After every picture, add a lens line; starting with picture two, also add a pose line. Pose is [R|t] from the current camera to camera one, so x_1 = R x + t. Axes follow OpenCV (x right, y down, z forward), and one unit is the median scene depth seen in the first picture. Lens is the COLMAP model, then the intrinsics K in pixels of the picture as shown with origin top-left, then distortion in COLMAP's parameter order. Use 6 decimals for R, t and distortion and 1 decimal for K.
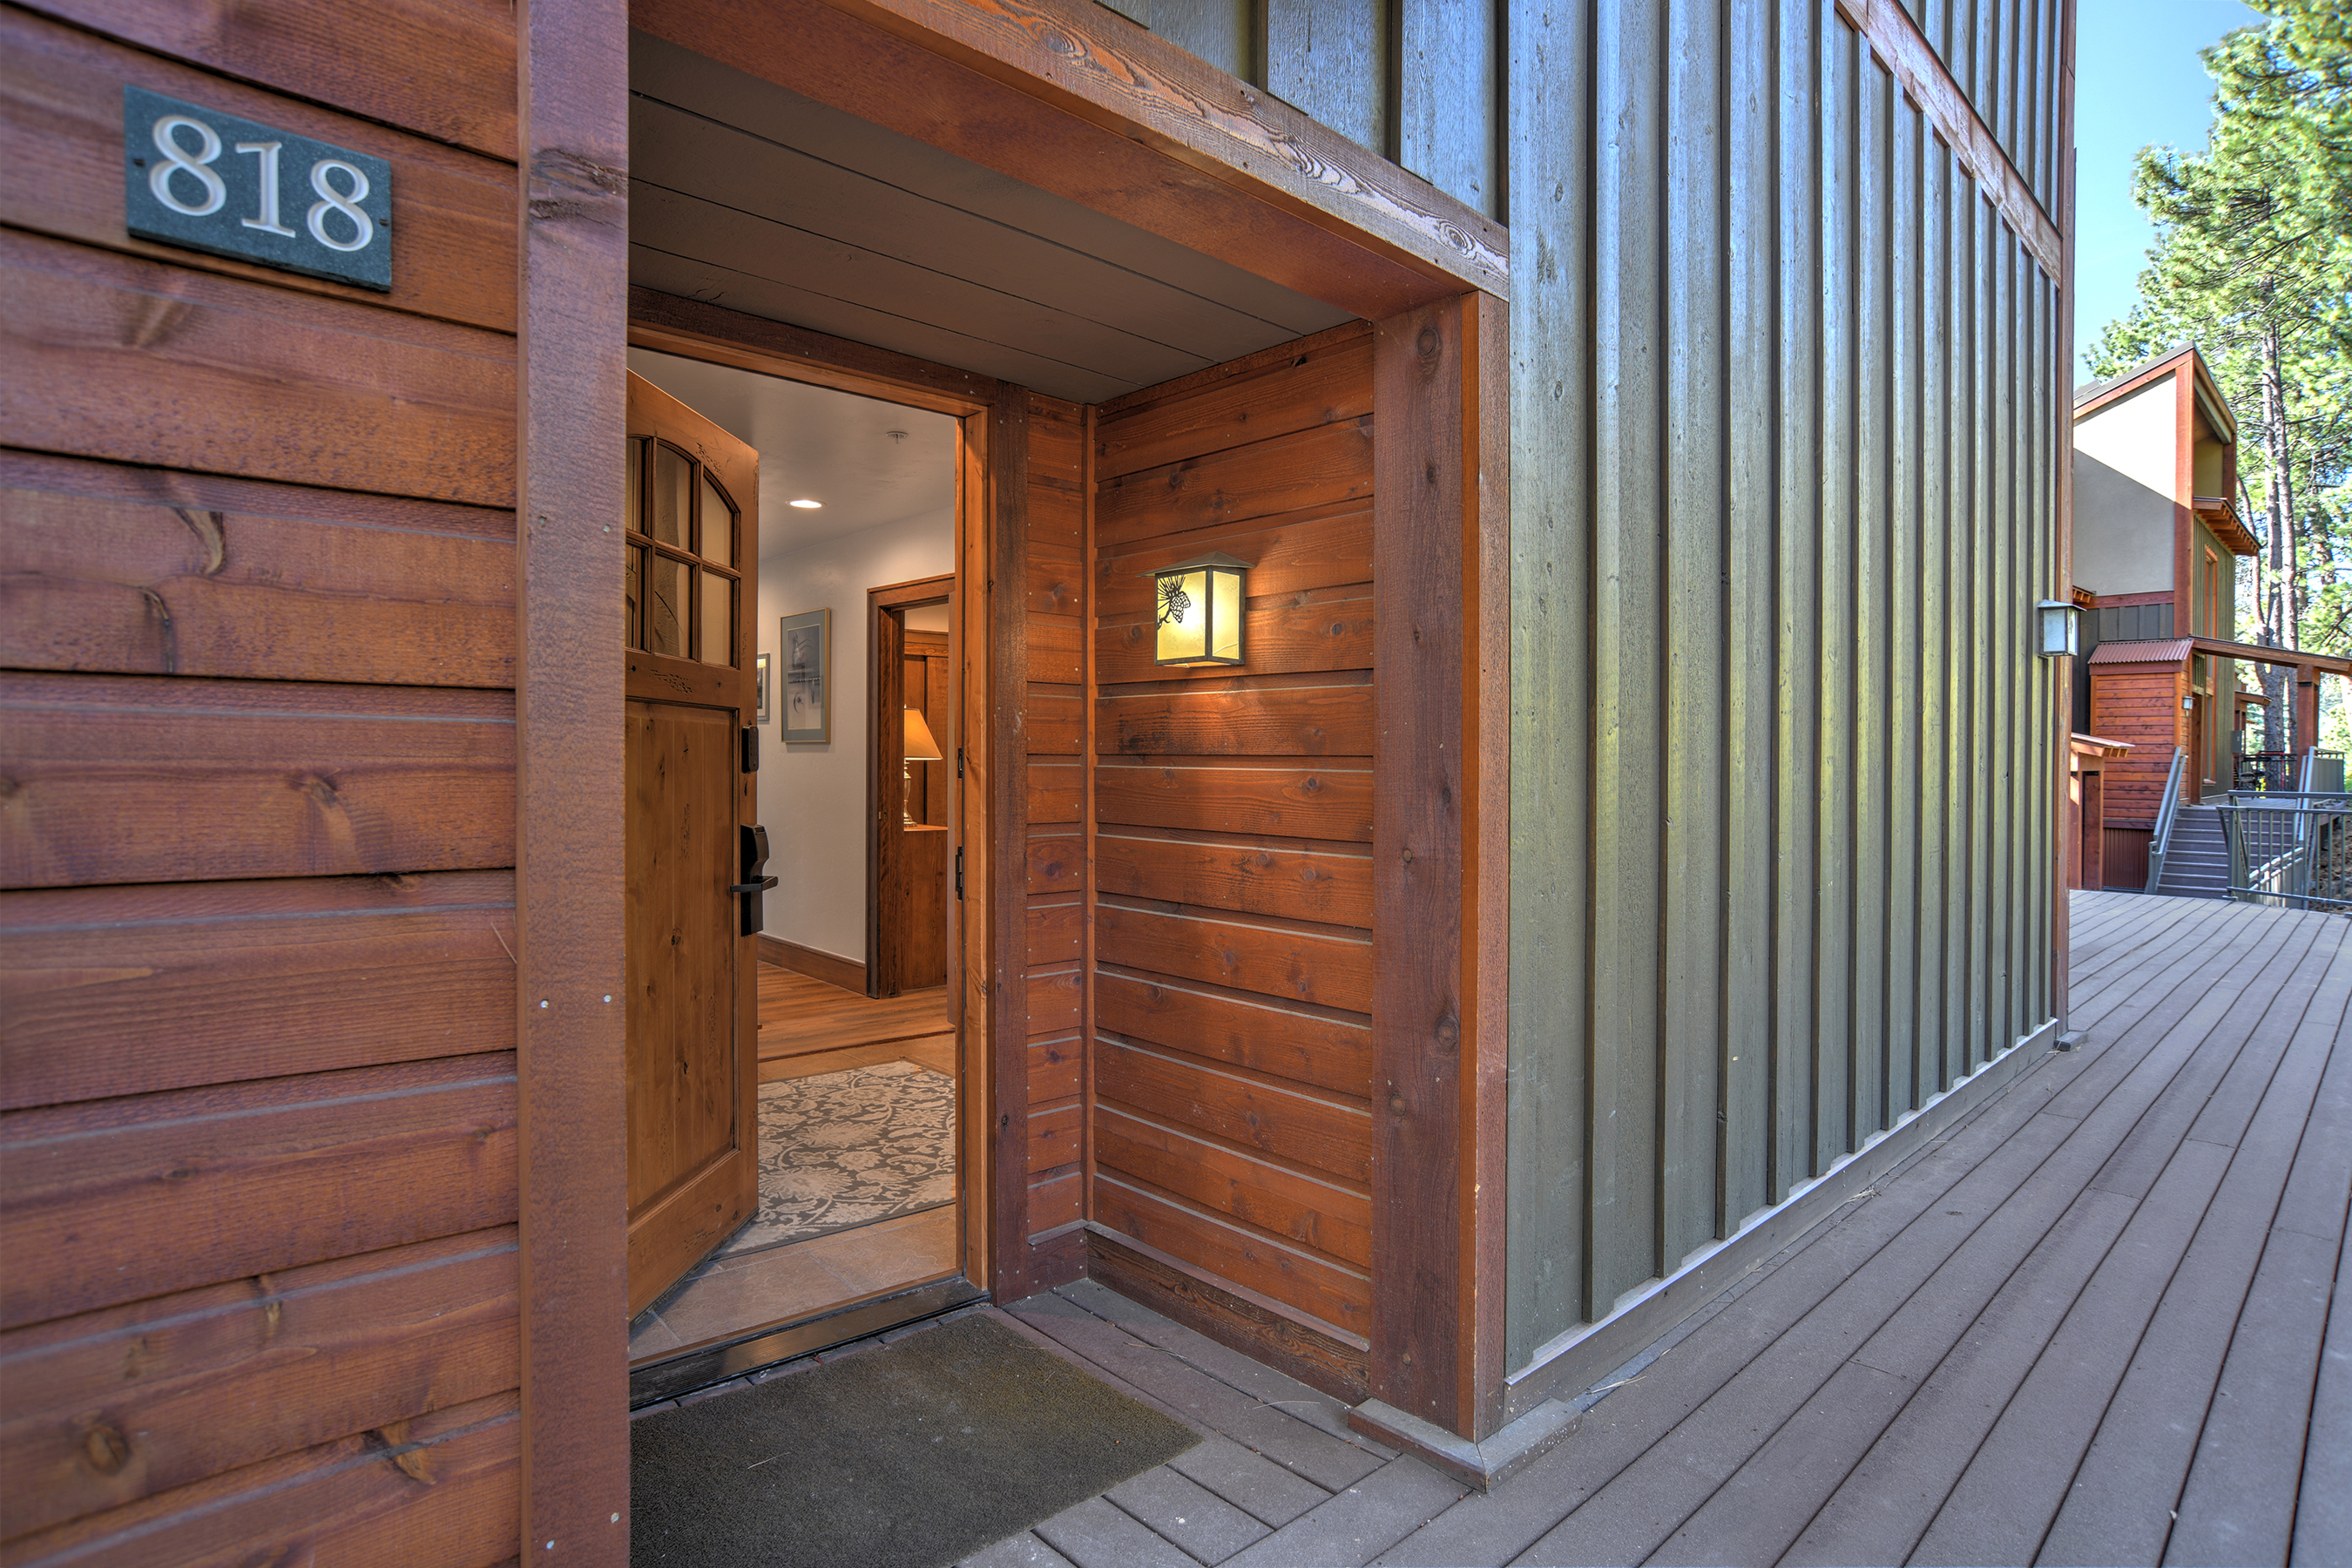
lens RADIAL K [[1234.2, 0, 1194.6], [0, 1234.2, 777.7], [0, 0, 1]] dist [-0.103944, 0.050350]
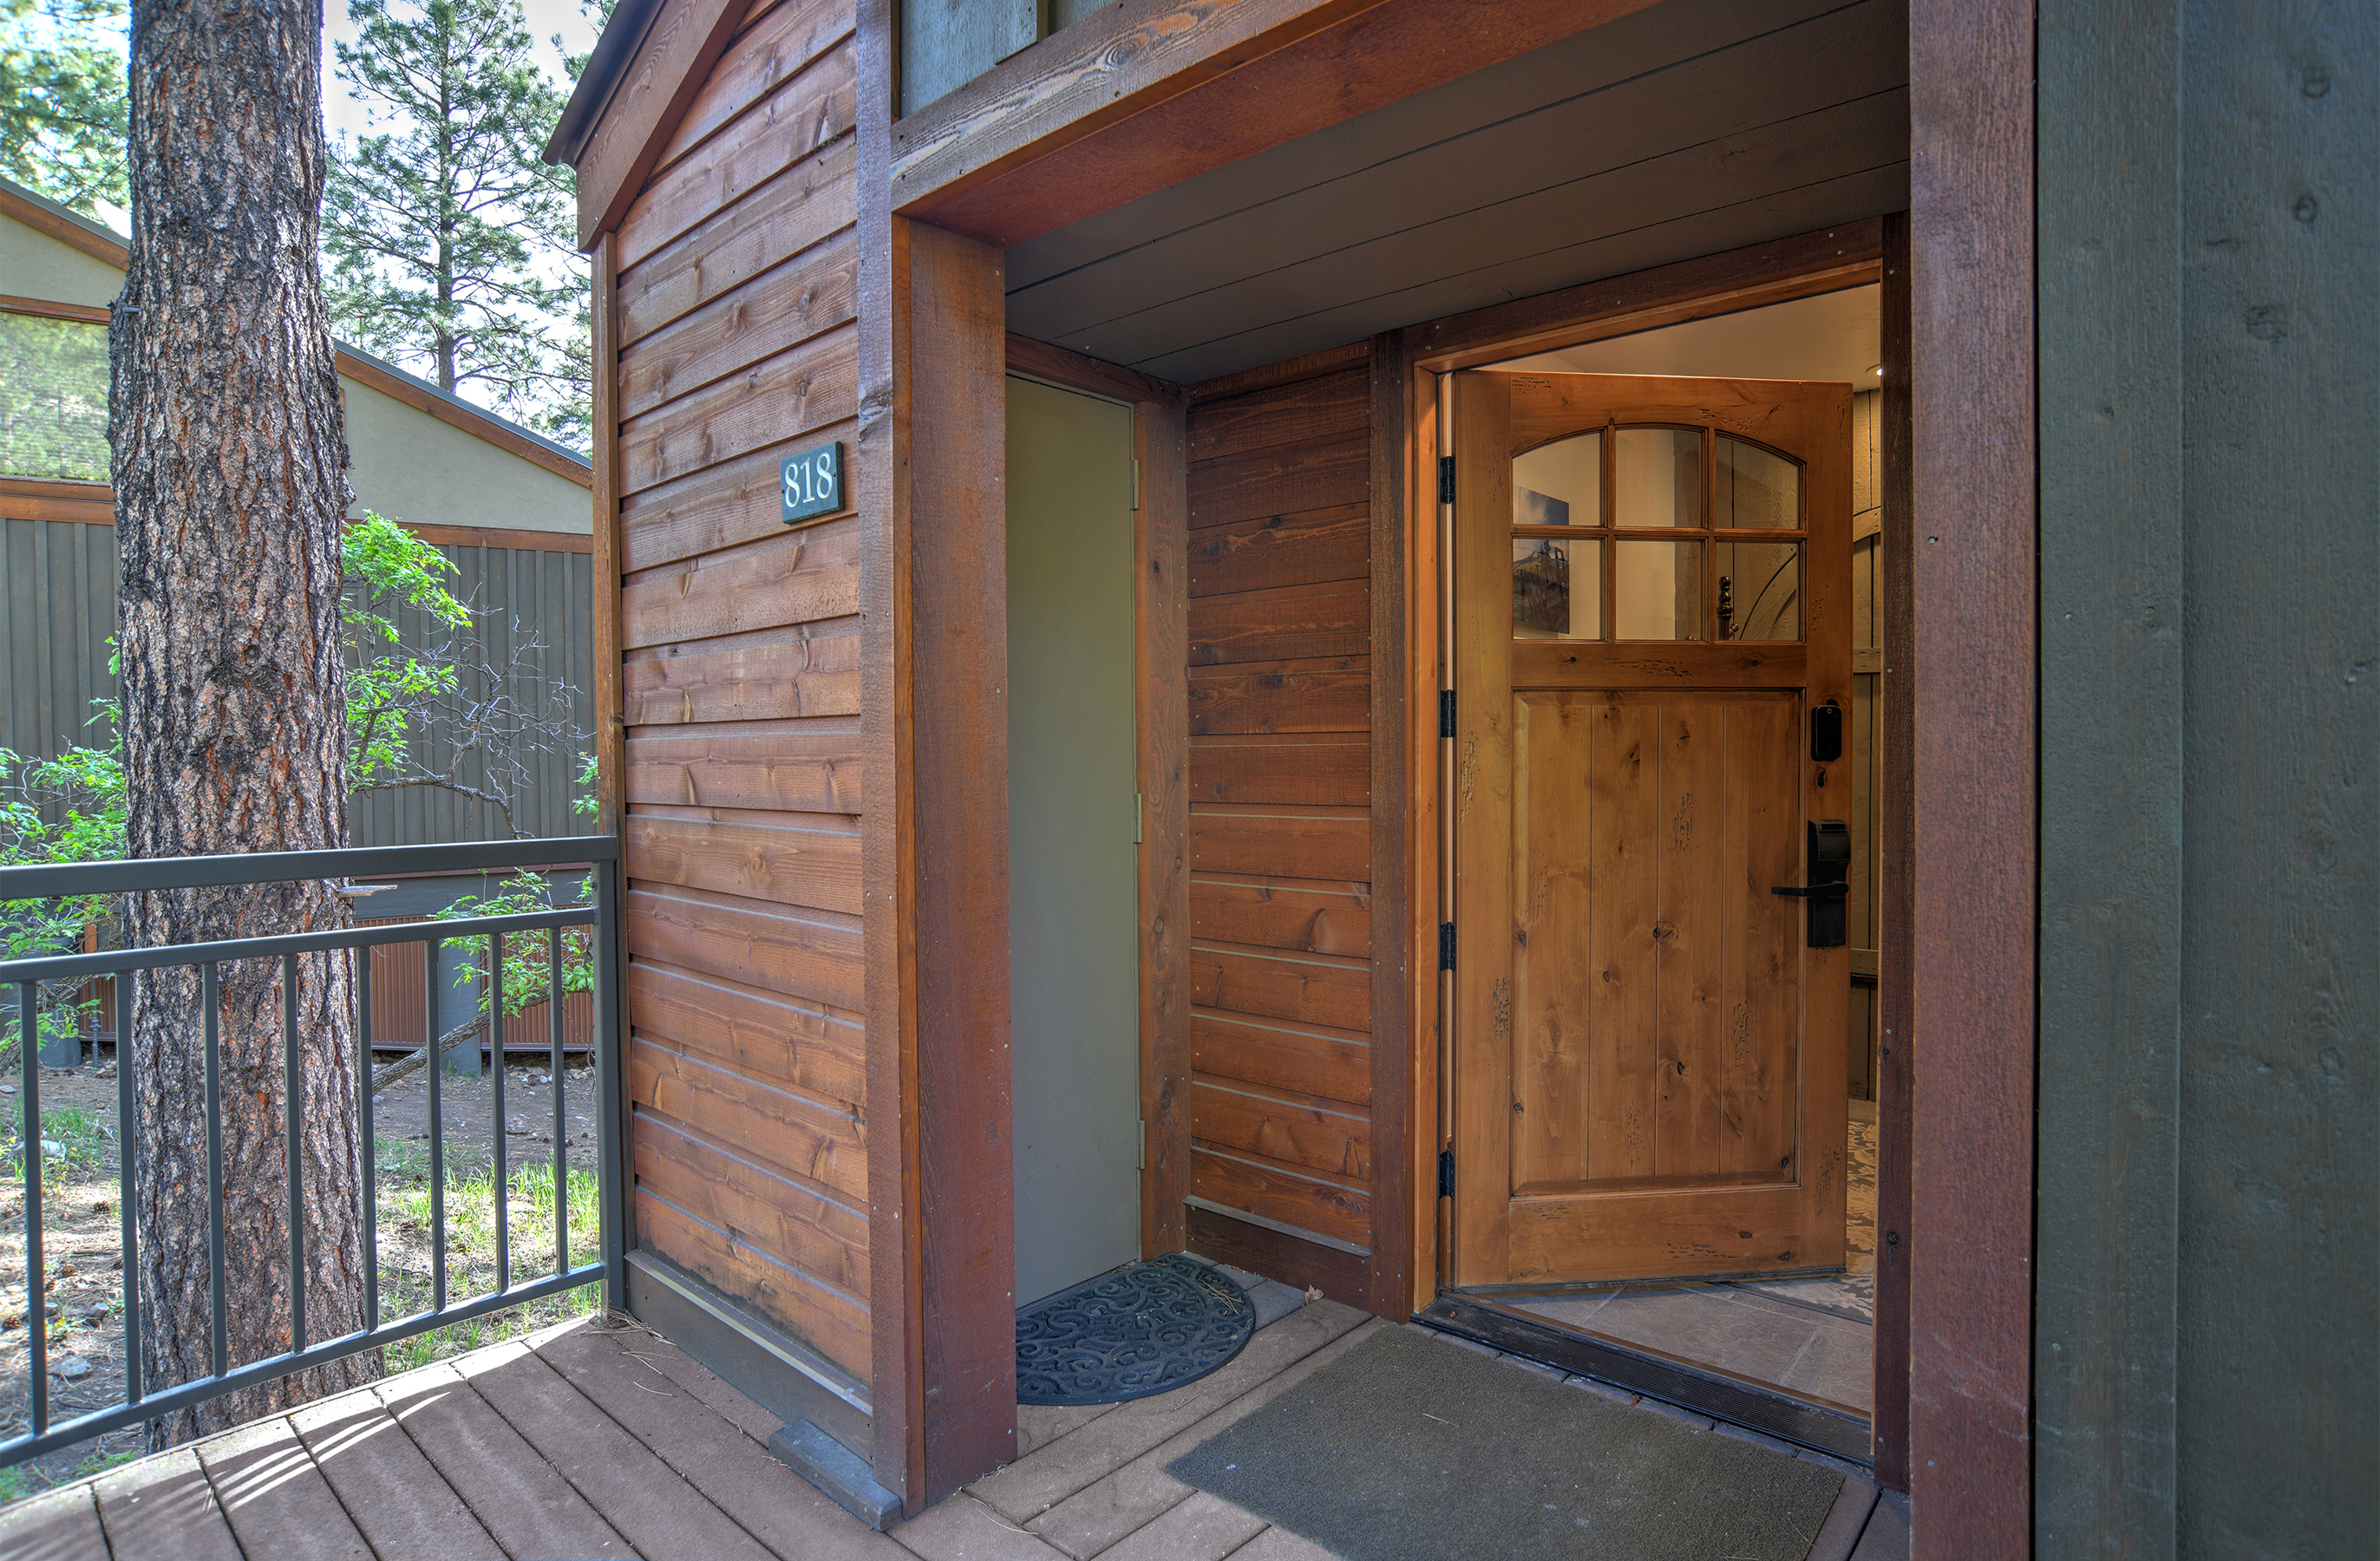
lens RADIAL K [[1258.8, 0, 1190.0], [0, 1258.8, 780.5], [0, 0, 1]] dist [-0.095826, 0.040866]
pose [[0.100679, 0.009351, -0.994875, 1.466325], [-0.003583, 0.999953, 0.009037, 0.008231], [0.994913, 0.002654, 0.100707, 1.438260]]
